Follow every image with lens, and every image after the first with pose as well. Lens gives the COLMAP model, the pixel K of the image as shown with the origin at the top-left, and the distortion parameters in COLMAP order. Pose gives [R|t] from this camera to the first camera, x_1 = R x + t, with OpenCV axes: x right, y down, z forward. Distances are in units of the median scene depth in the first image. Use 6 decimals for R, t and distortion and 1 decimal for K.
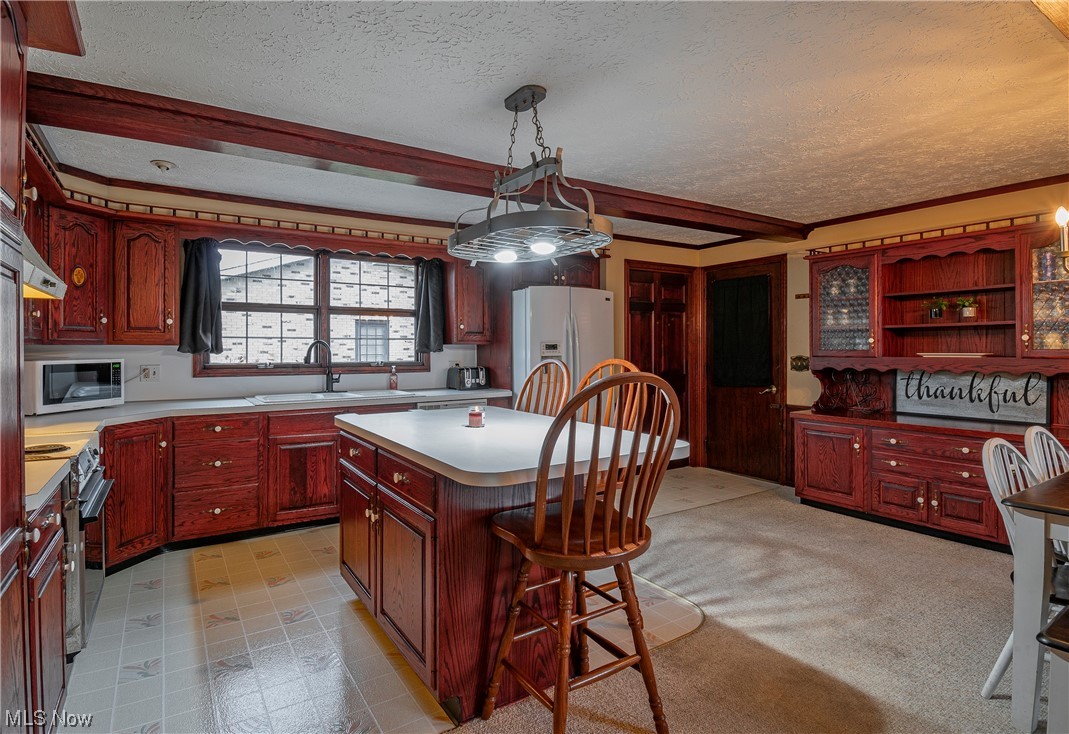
lens RADIAL K [[550.0, 0, 499.5], [0, 550.0, 347.7], [0, 0, 1]] dist [-0.006373, -0.014681]
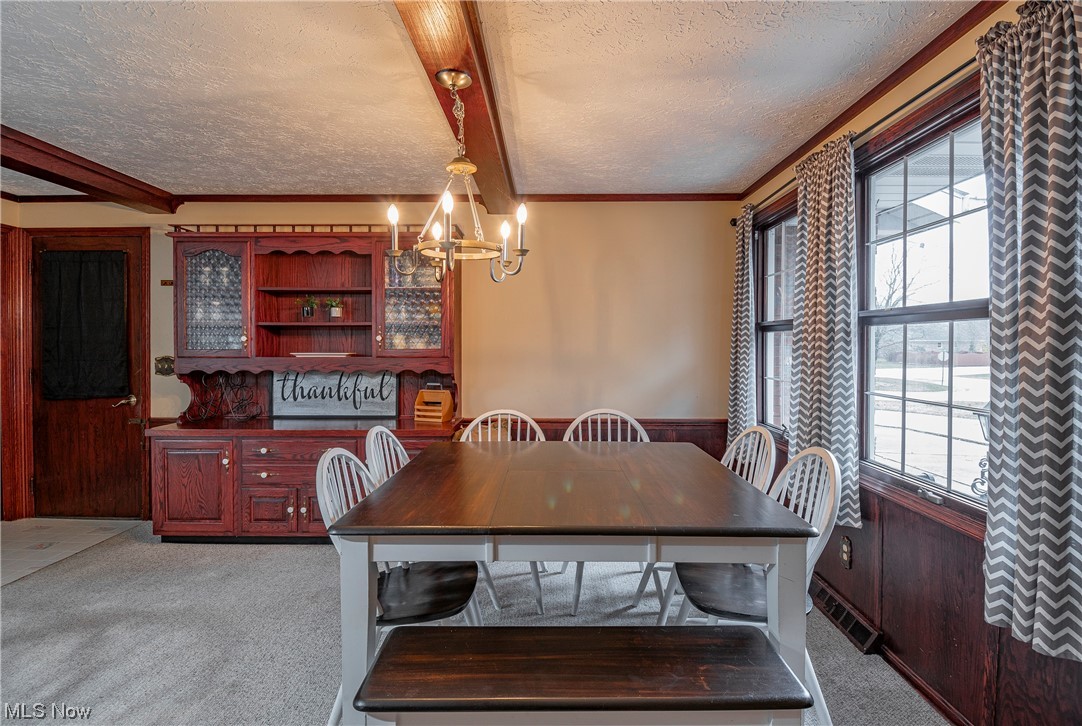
lens RADIAL K [[536.7, 0, 543.2], [0, 536.7, 353.5], [0, 0, 1]] dist [0.000585, -0.000099]
pose [[0.520144, -0.007325, 0.854047, 0.192335], [-0.005610, 0.999912, 0.011992, -0.002531], [-0.854060, -0.011029, 0.520057, 0.135766]]
